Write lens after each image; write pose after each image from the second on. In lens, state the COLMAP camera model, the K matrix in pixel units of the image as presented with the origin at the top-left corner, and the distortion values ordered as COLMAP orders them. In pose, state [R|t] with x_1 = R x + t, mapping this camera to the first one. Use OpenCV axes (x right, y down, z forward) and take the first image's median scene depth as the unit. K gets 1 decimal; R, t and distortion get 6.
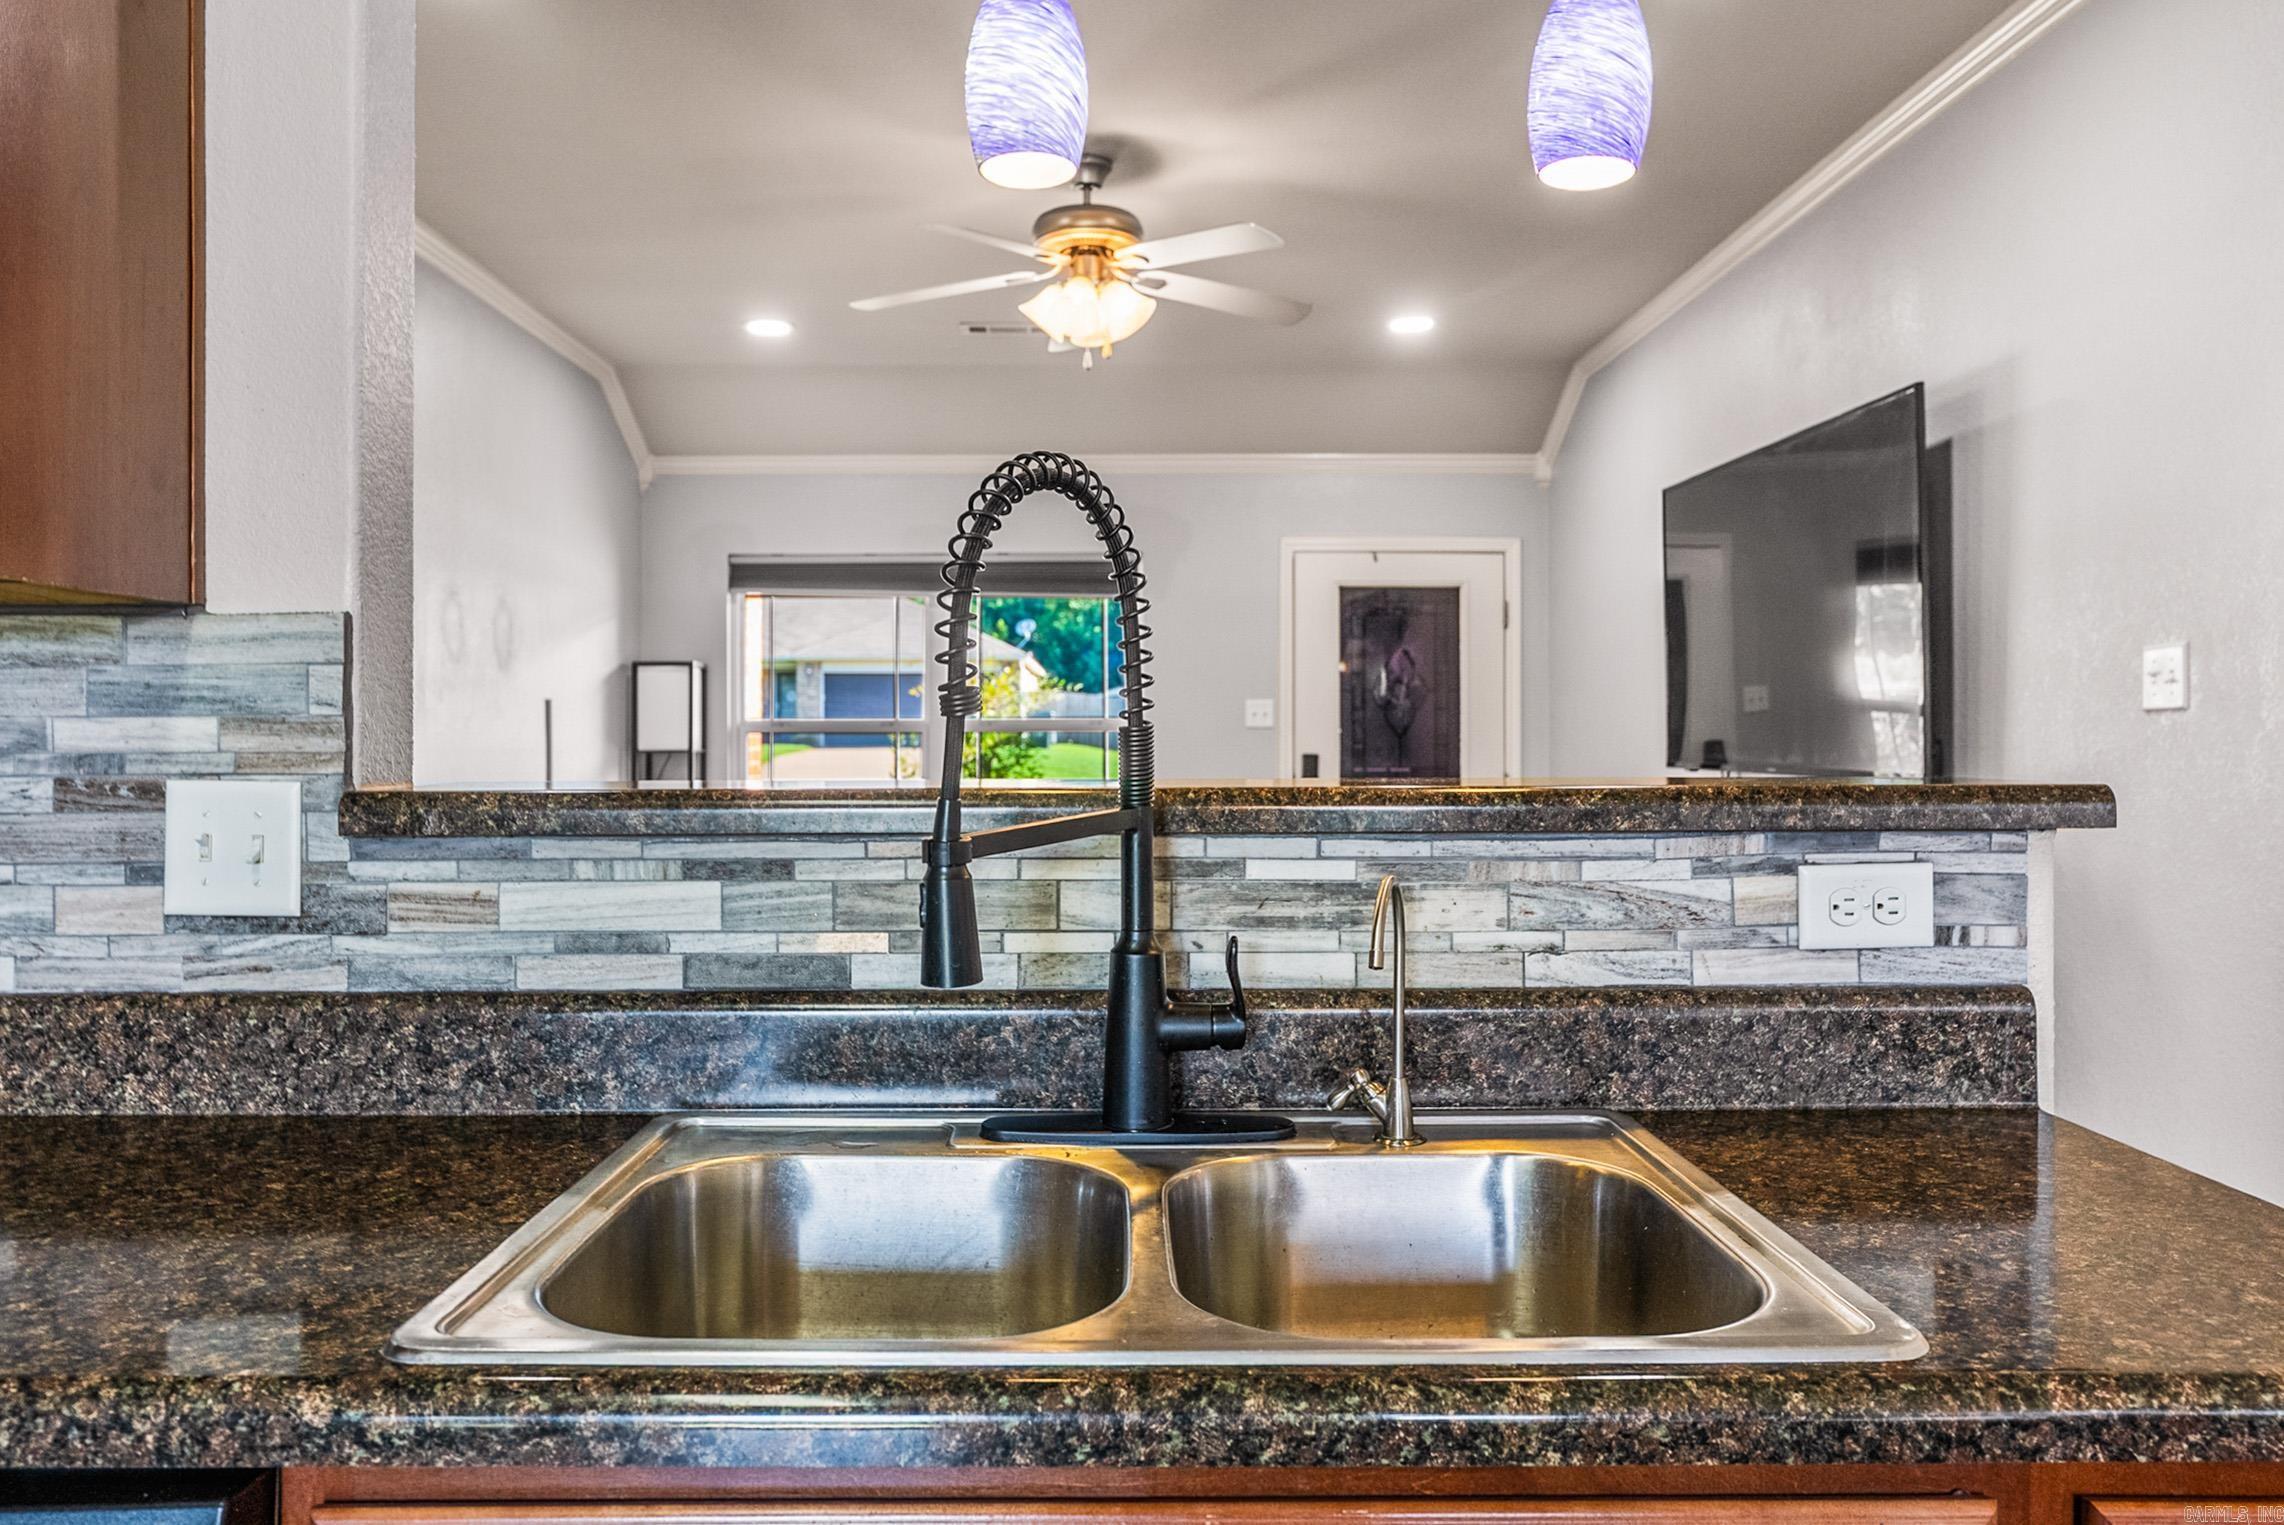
lens RADIAL K [[1595.0, 0, 1128.1], [0, 1595.0, 753.1], [0, 0, 1]] dist [-0.002719, -0.002489]
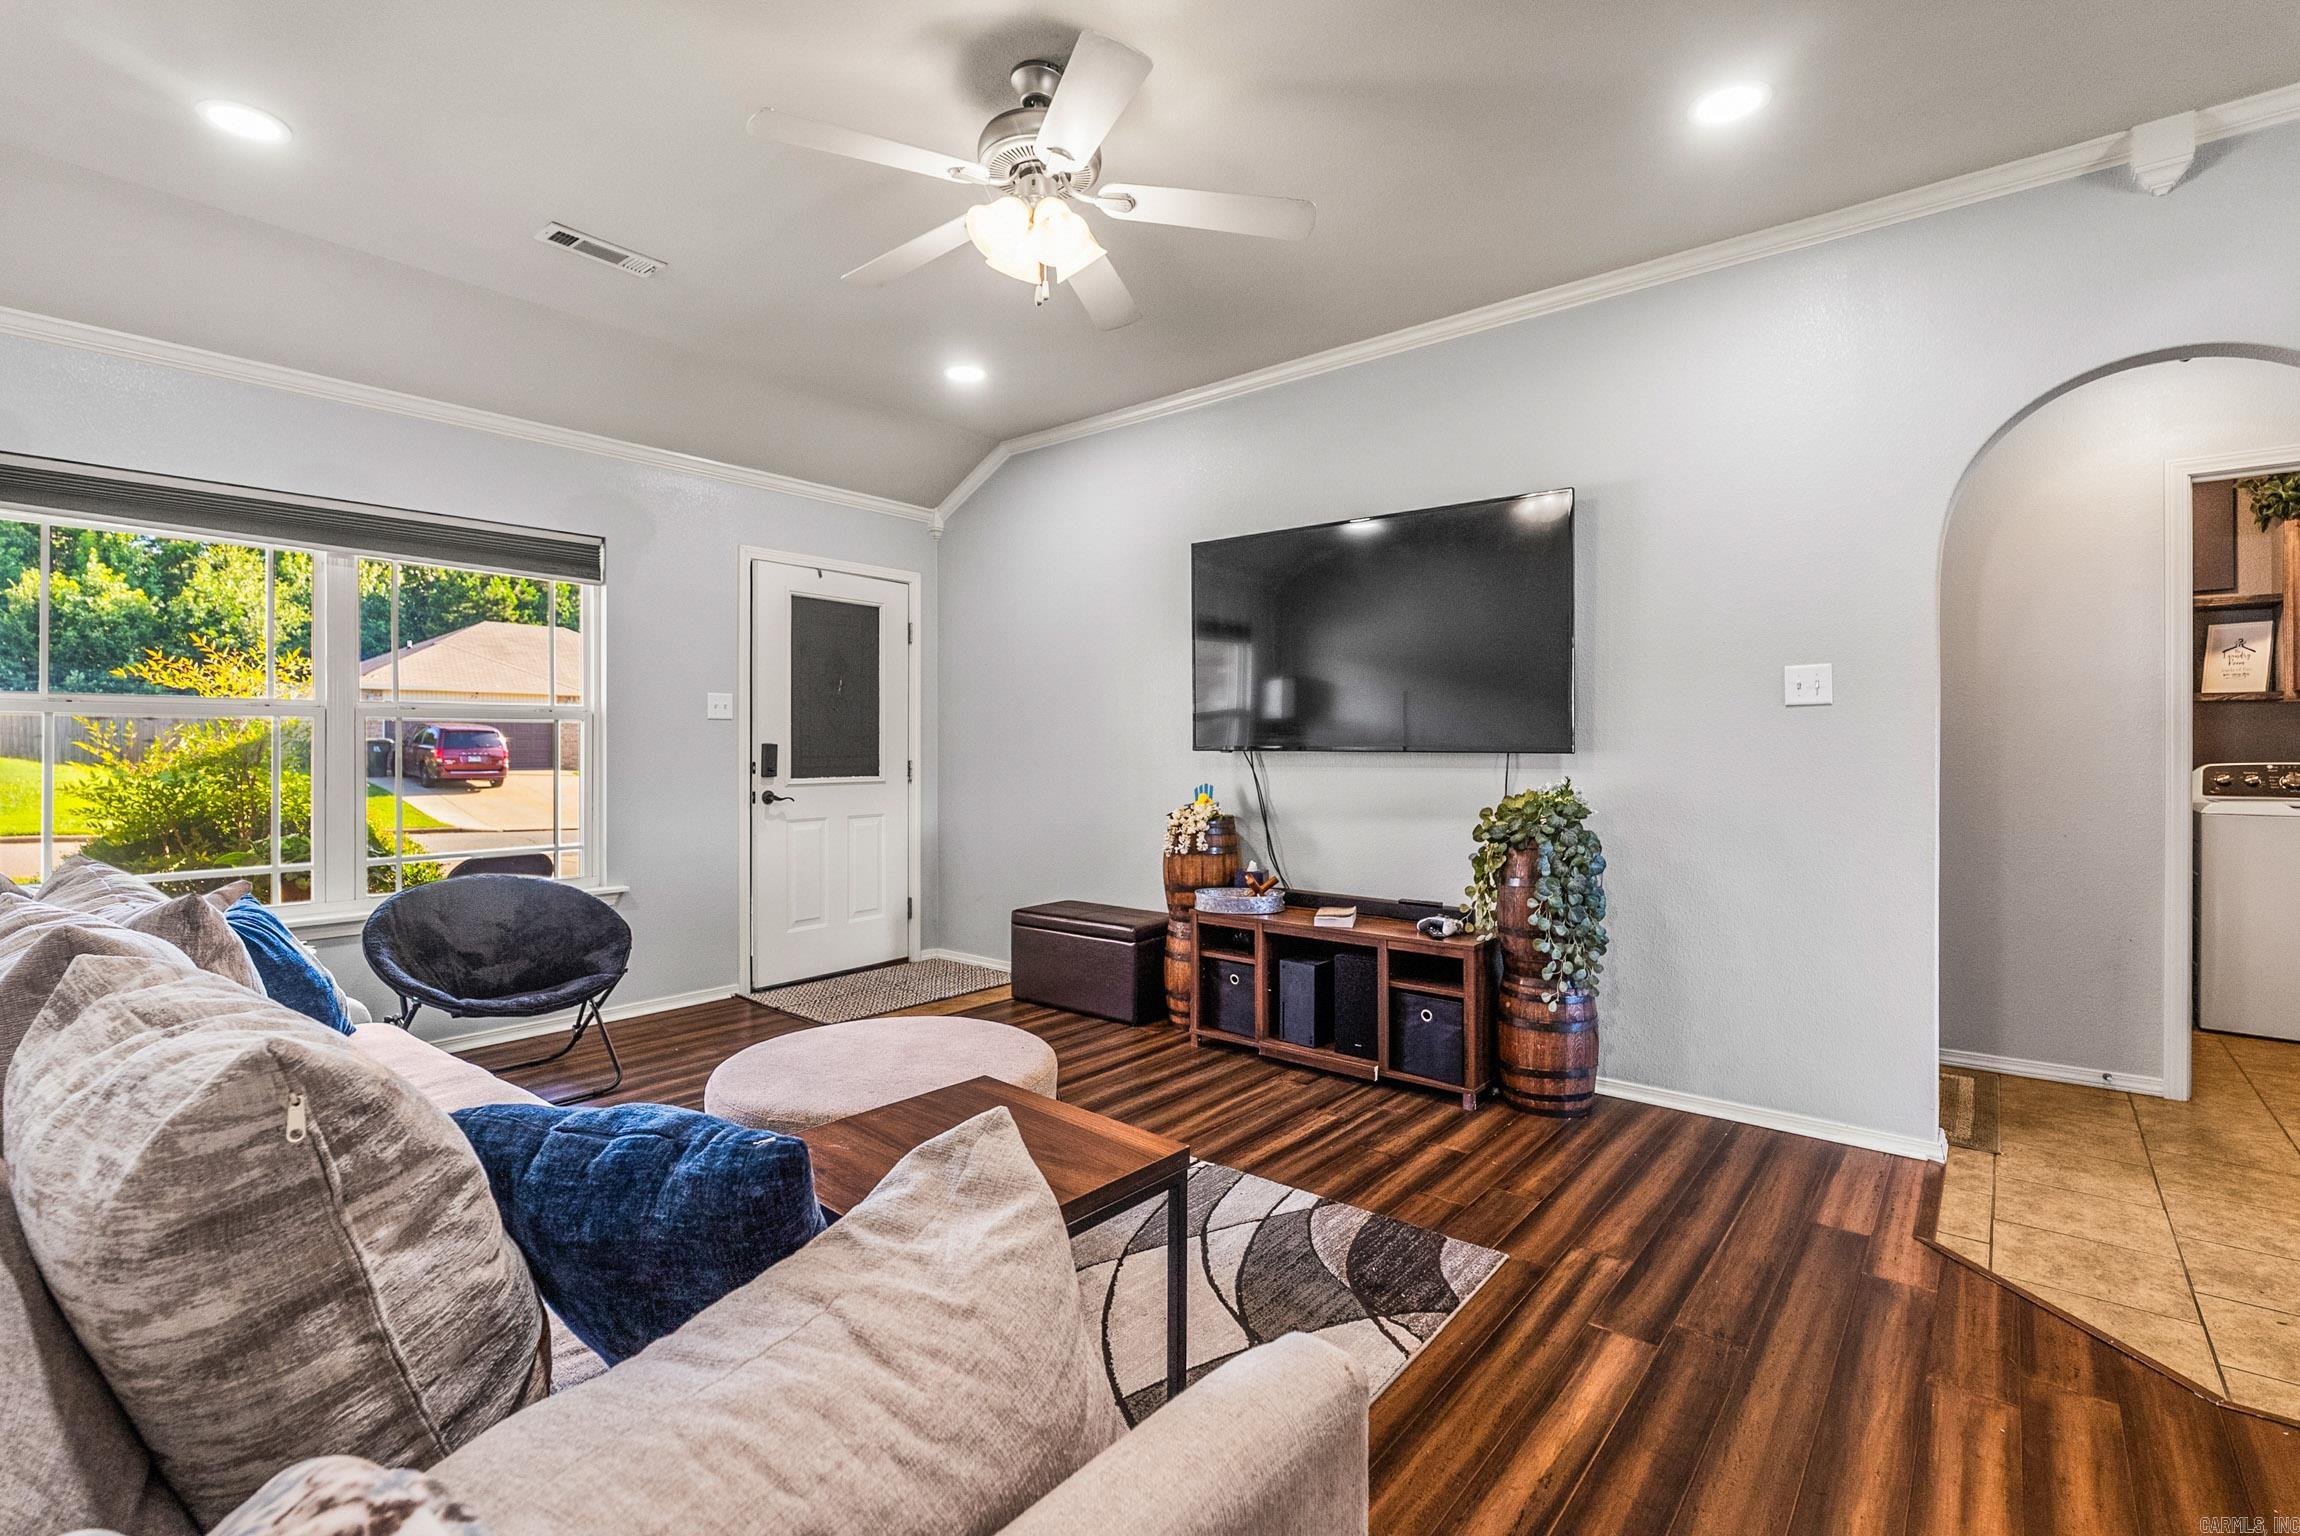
lens RADIAL K [[1025.4, 0, 1157.7], [0, 1025.4, 748.0], [0, 0, 1]] dist [-0.009068, 0.000425]
pose [[0.647274, 0.002591, 0.762253, -0.620256], [0.003365, 0.999975, -0.006256, 0.022675], [-0.762250, 0.006614, 0.647249, 0.831404]]
